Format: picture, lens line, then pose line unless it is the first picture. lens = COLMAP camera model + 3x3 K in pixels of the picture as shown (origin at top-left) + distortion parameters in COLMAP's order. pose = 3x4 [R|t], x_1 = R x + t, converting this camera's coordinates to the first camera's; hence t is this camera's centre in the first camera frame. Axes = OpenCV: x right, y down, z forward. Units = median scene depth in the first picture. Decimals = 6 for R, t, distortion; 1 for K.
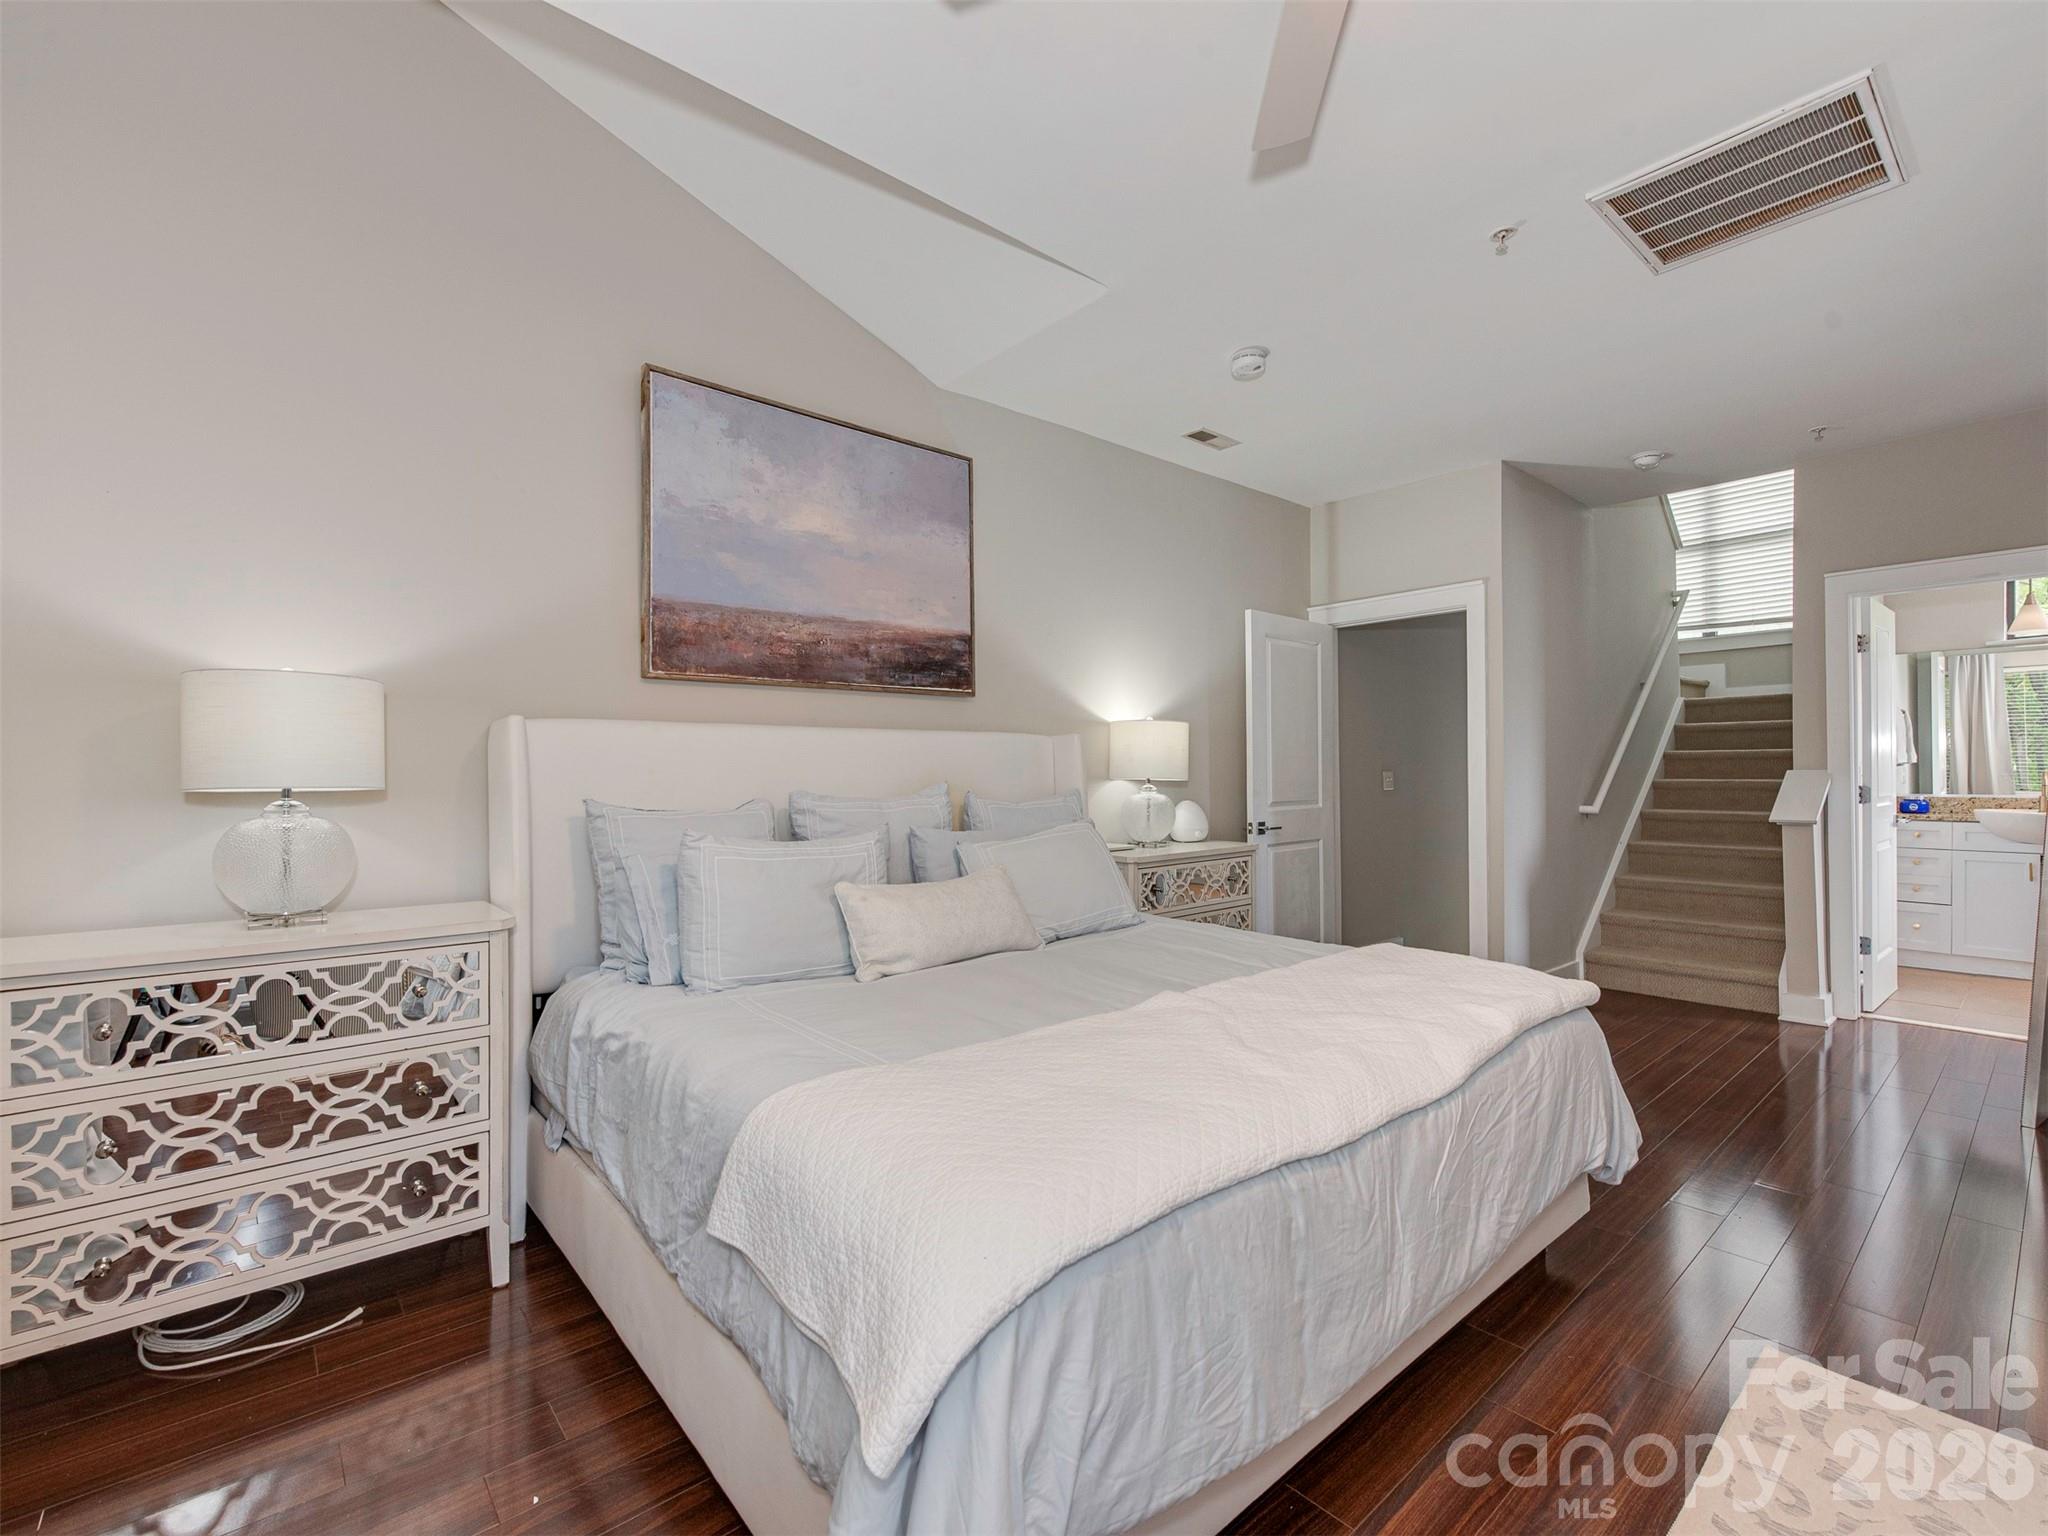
lens RADIAL K [[829.0, 0, 1024.0], [0, 829.0, 768.0], [0, 0, 1]] dist [-0.001066, -0.000140]
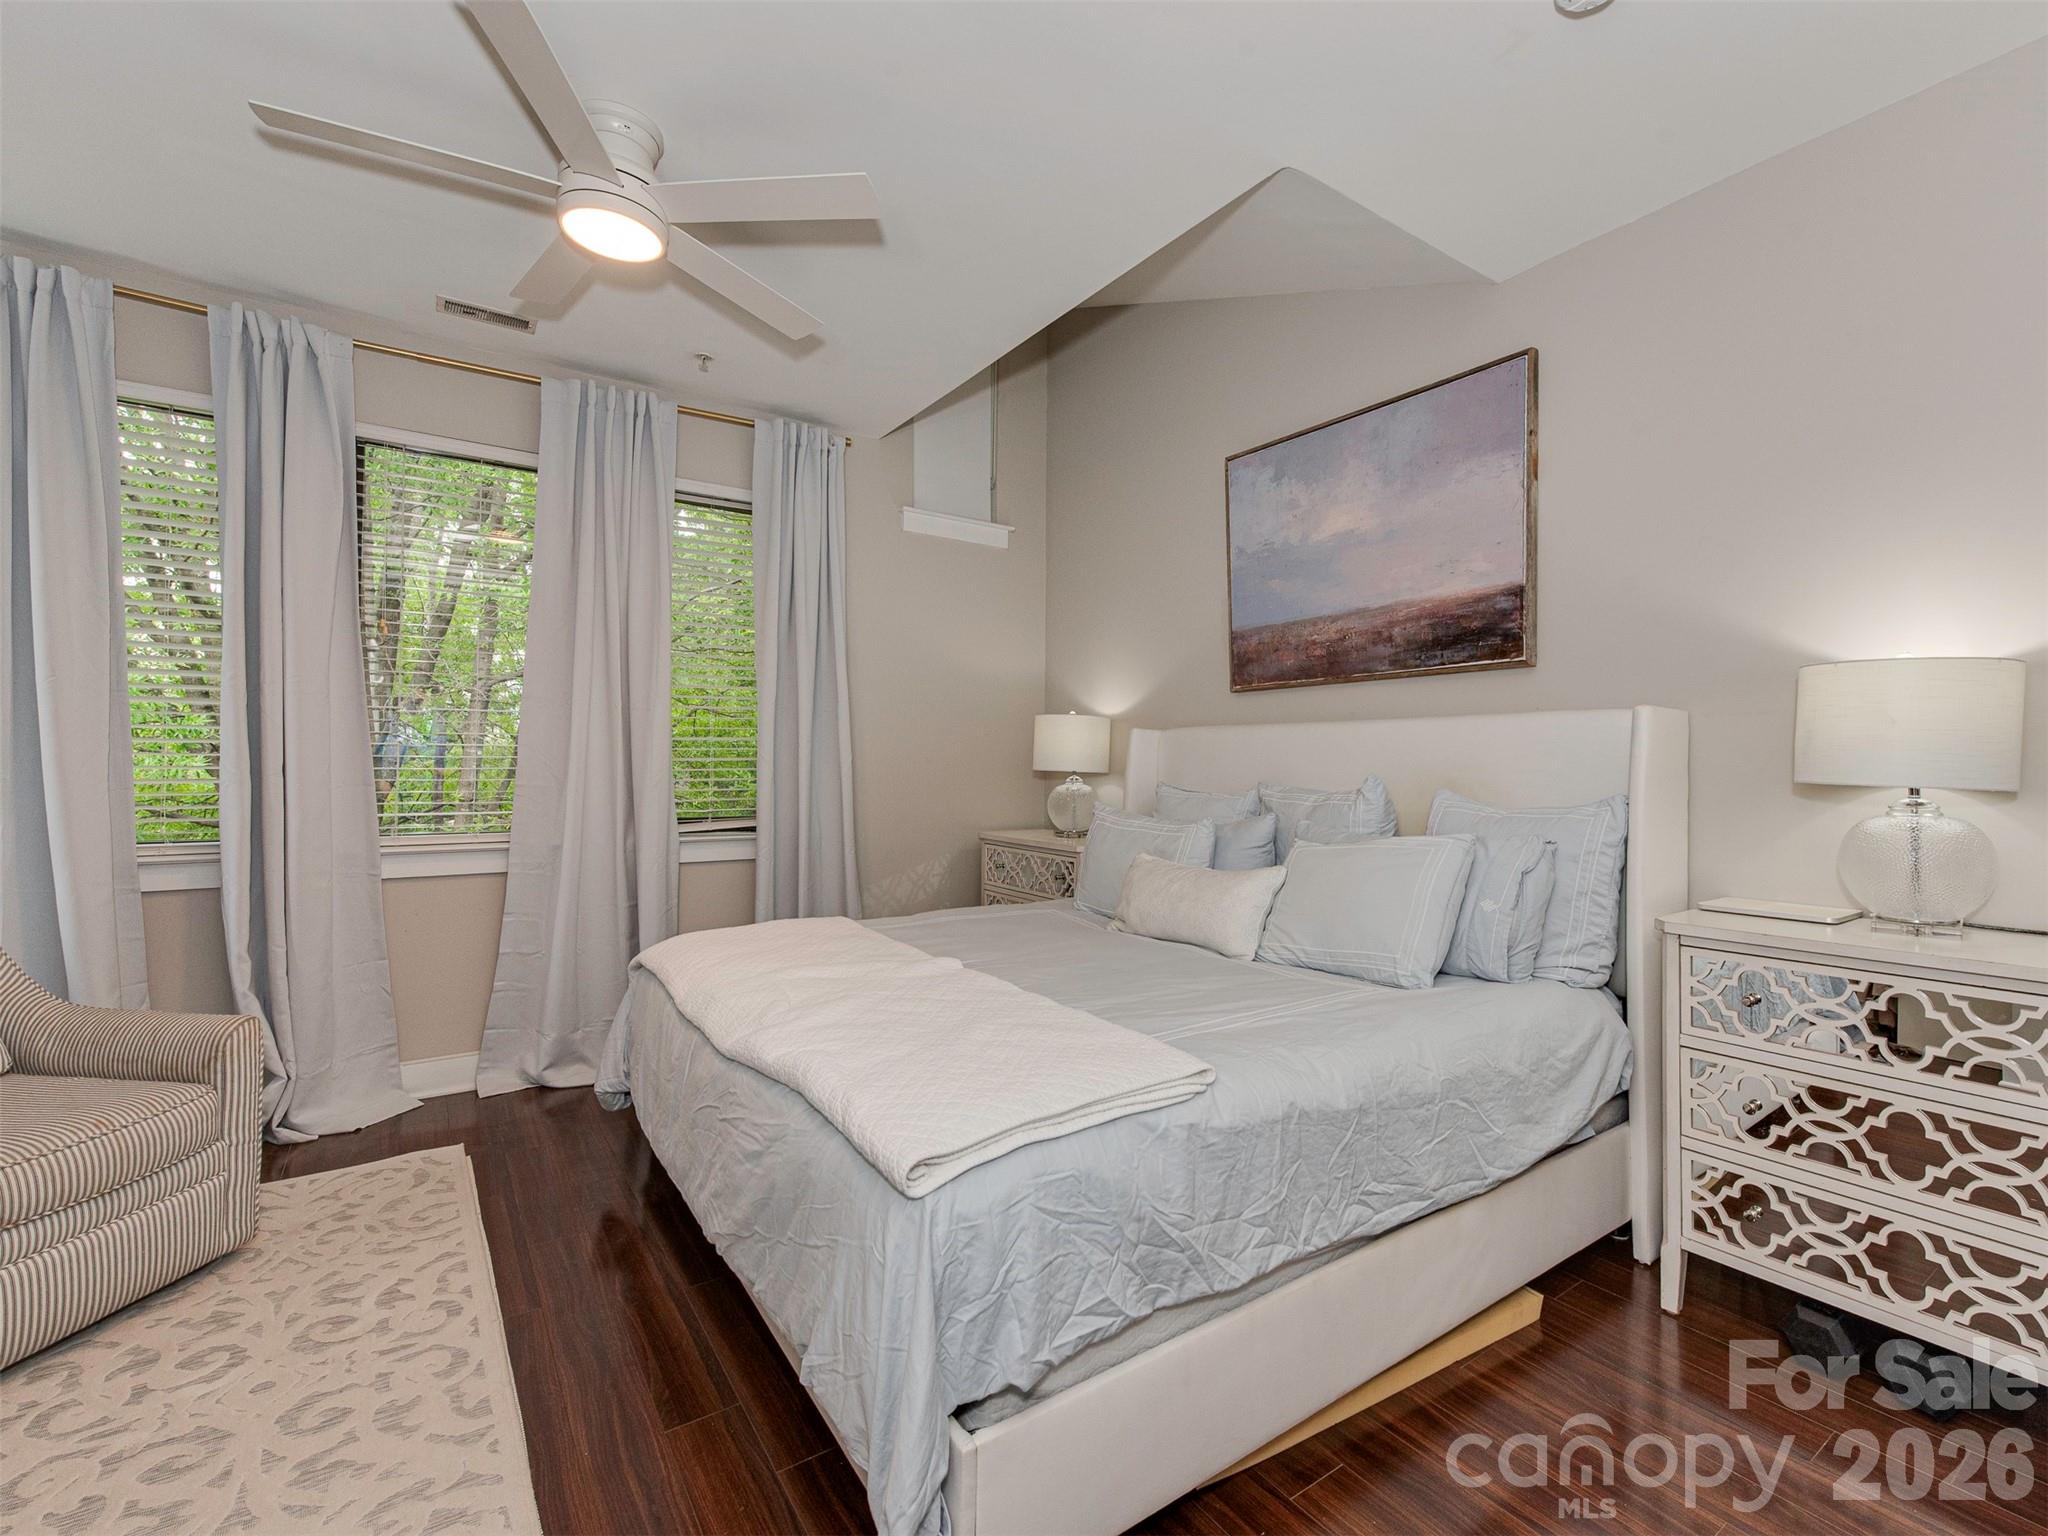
lens RADIAL K [[904.4, 0, 1031.5], [0, 904.4, 763.0], [0, 0, 1]] dist [0.000178, -0.000605]
pose [[-0.056941, 0.001602, -0.998376, 0.807327], [0.001583, 0.999998, 0.001514, 0.000522], [0.998376, -0.001494, -0.056943, 0.615931]]
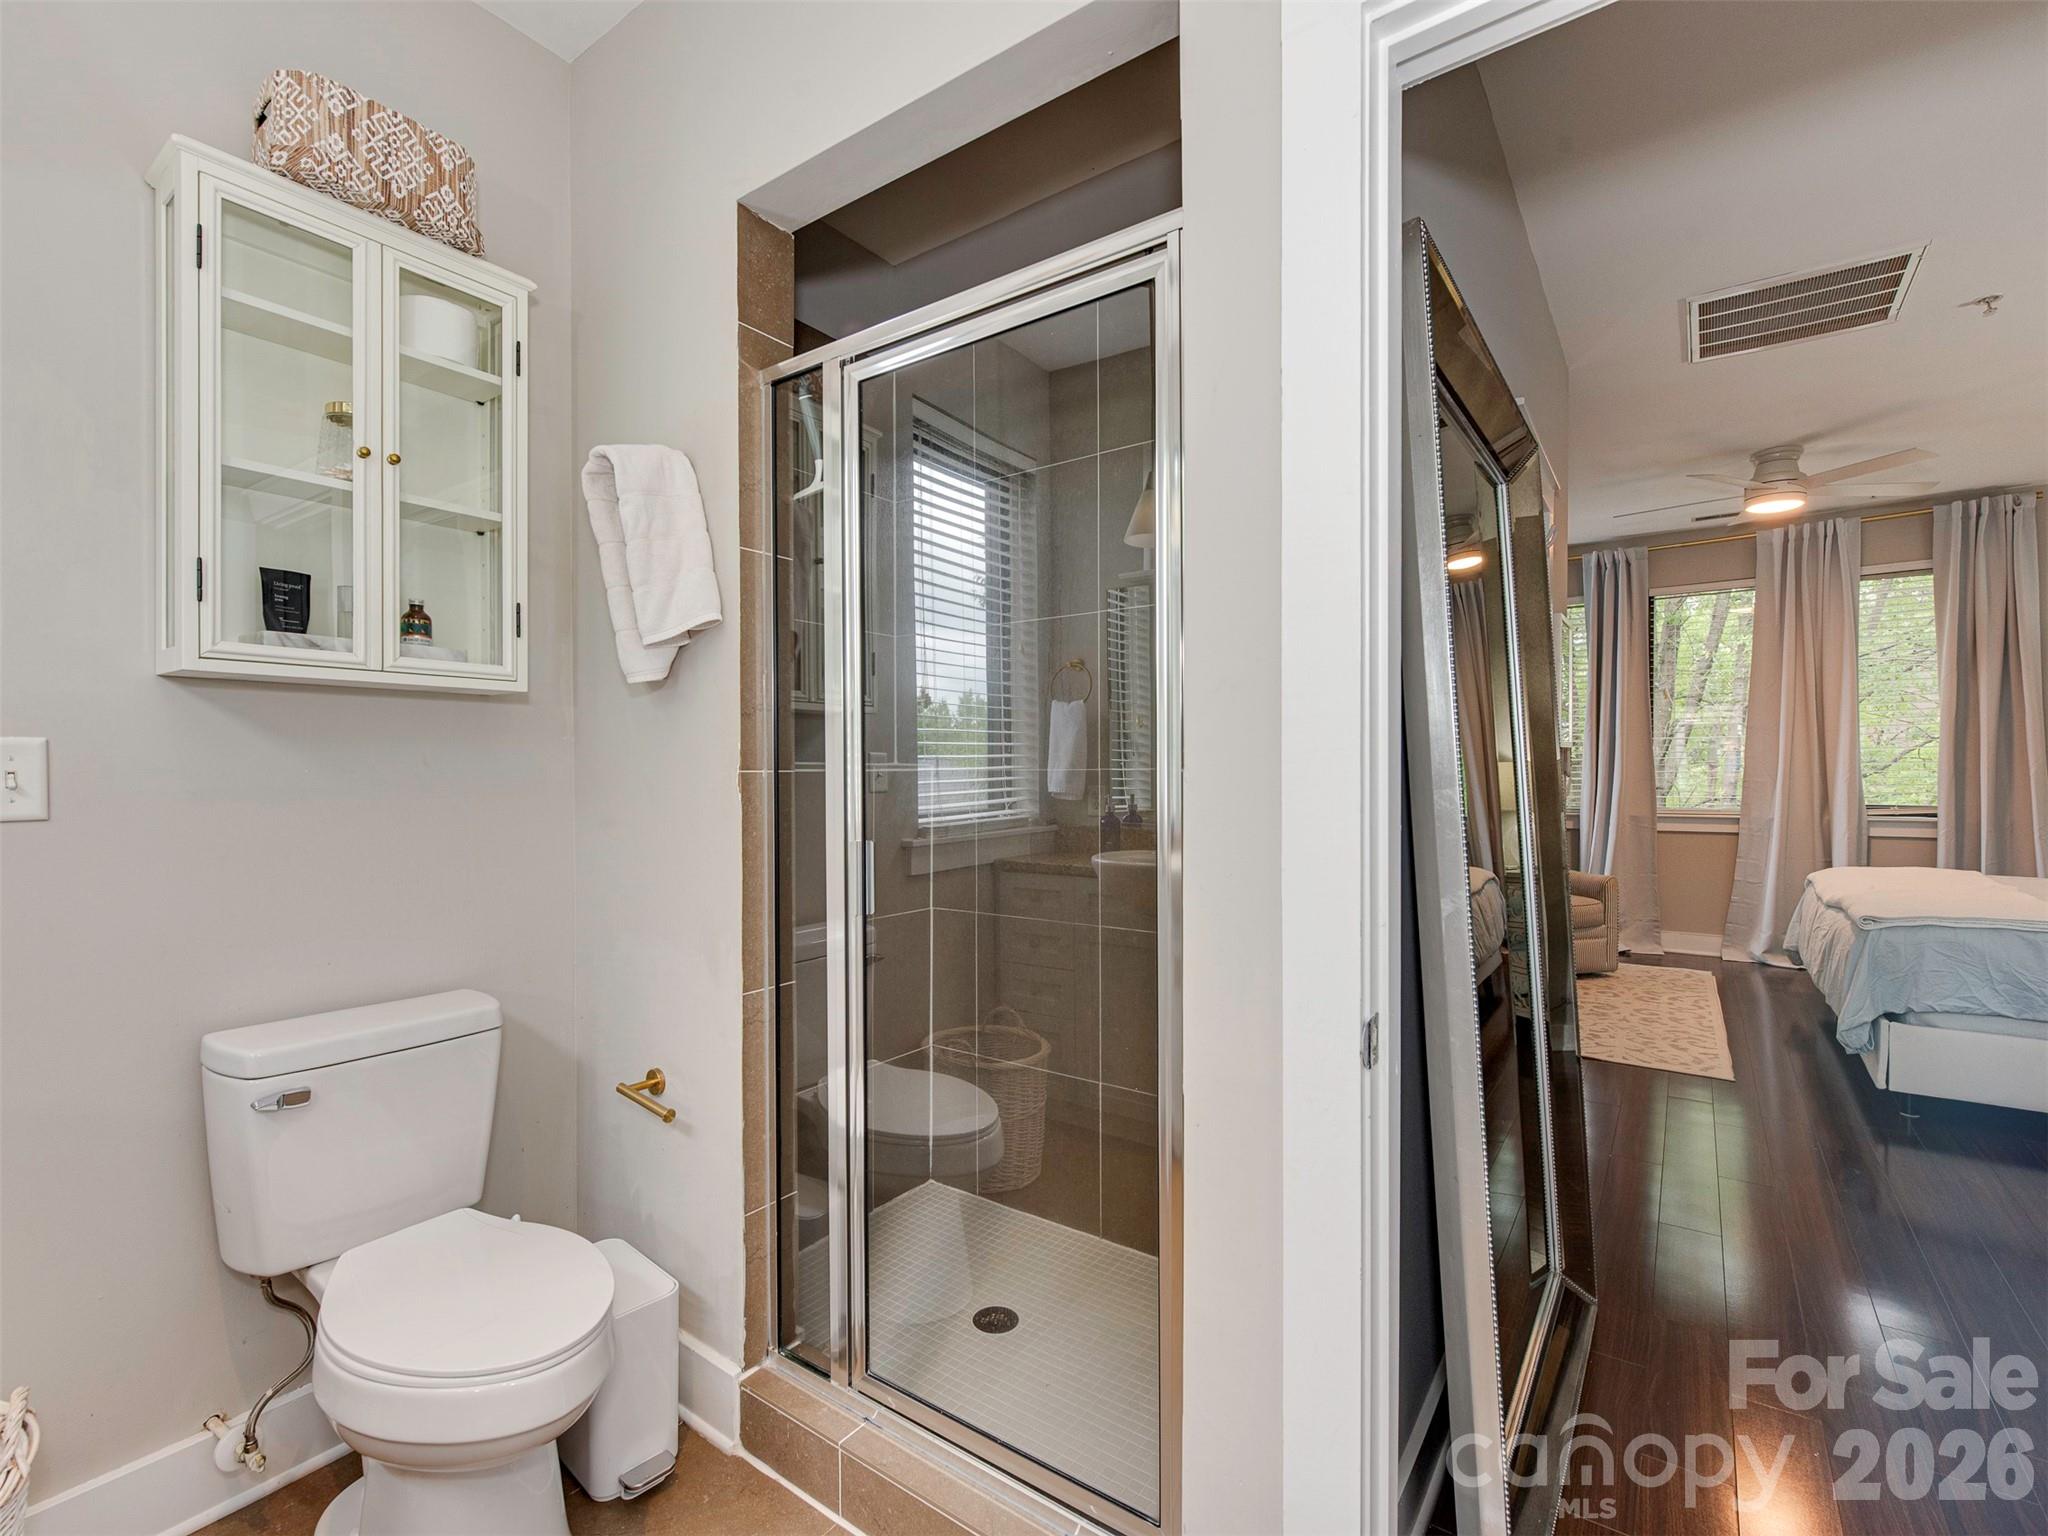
lens RADIAL K [[919.8, 0, 1024.0], [0, 919.8, 768.0], [0, 0, 1]] dist [-0.015512, 0.000068]
pose [[-0.959933, 0.006927, -0.280145, 1.643391], [0.010000, 0.999904, -0.009543, 0.004049], [0.280052, -0.011962, -0.959910, 1.275181]]
